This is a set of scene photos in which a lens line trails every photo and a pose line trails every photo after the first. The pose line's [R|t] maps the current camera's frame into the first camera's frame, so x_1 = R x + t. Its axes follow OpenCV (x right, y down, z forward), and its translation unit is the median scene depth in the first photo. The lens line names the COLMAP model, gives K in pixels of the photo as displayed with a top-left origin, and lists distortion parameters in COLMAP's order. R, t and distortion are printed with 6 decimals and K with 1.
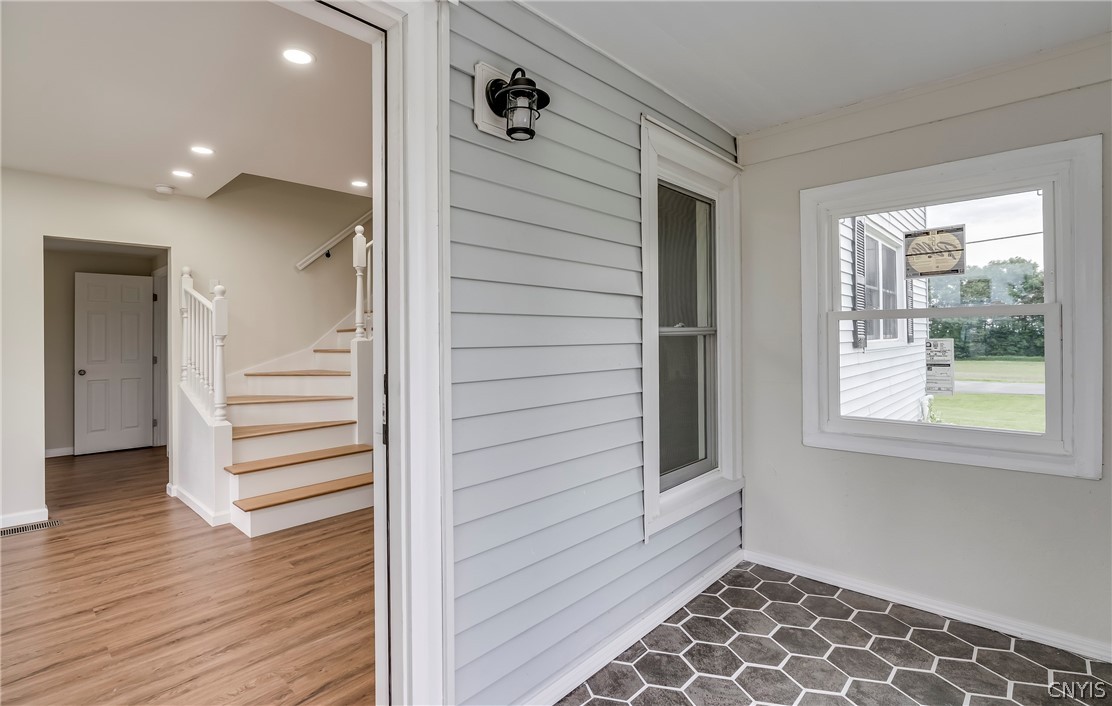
lens RADIAL K [[519.3, 0, 553.1], [0, 519.3, 332.2], [0, 0, 1]] dist [-0.012351, 0.000483]
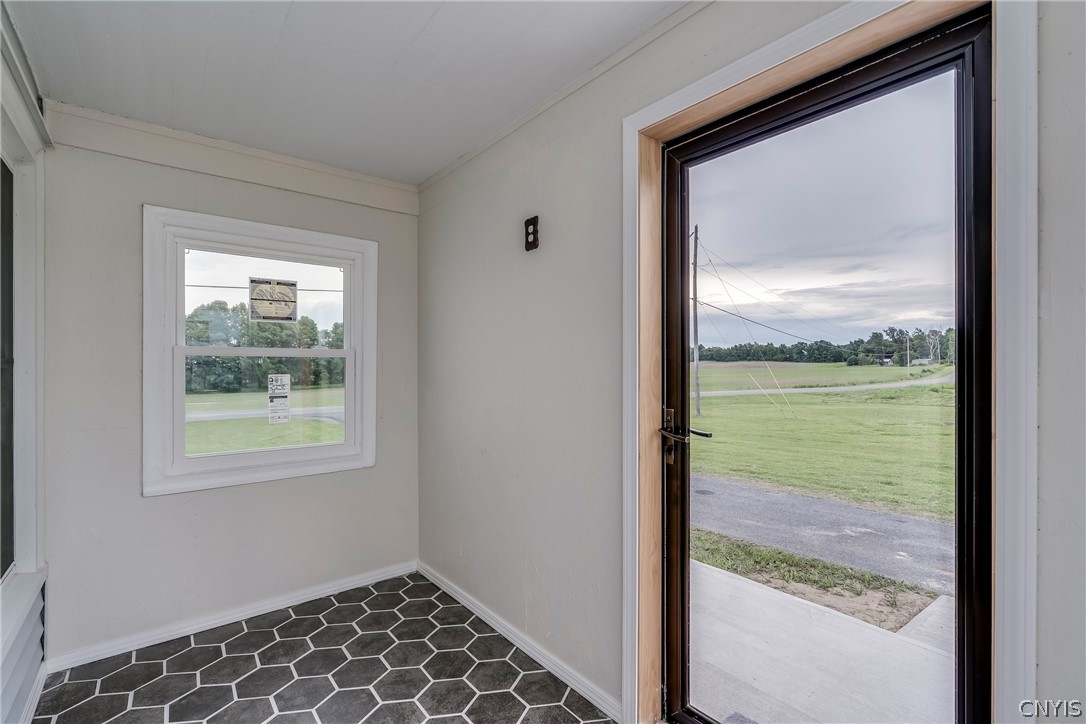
lens RADIAL K [[489.4, 0, 544.0], [0, 489.4, 367.4], [0, 0, 1]] dist [-0.002200, -0.000710]
pose [[0.135283, 0.010659, 0.990750, -0.275075], [-0.012561, 0.999880, -0.009042, -0.001061], [-0.990727, -0.011222, 0.135400, 0.251119]]
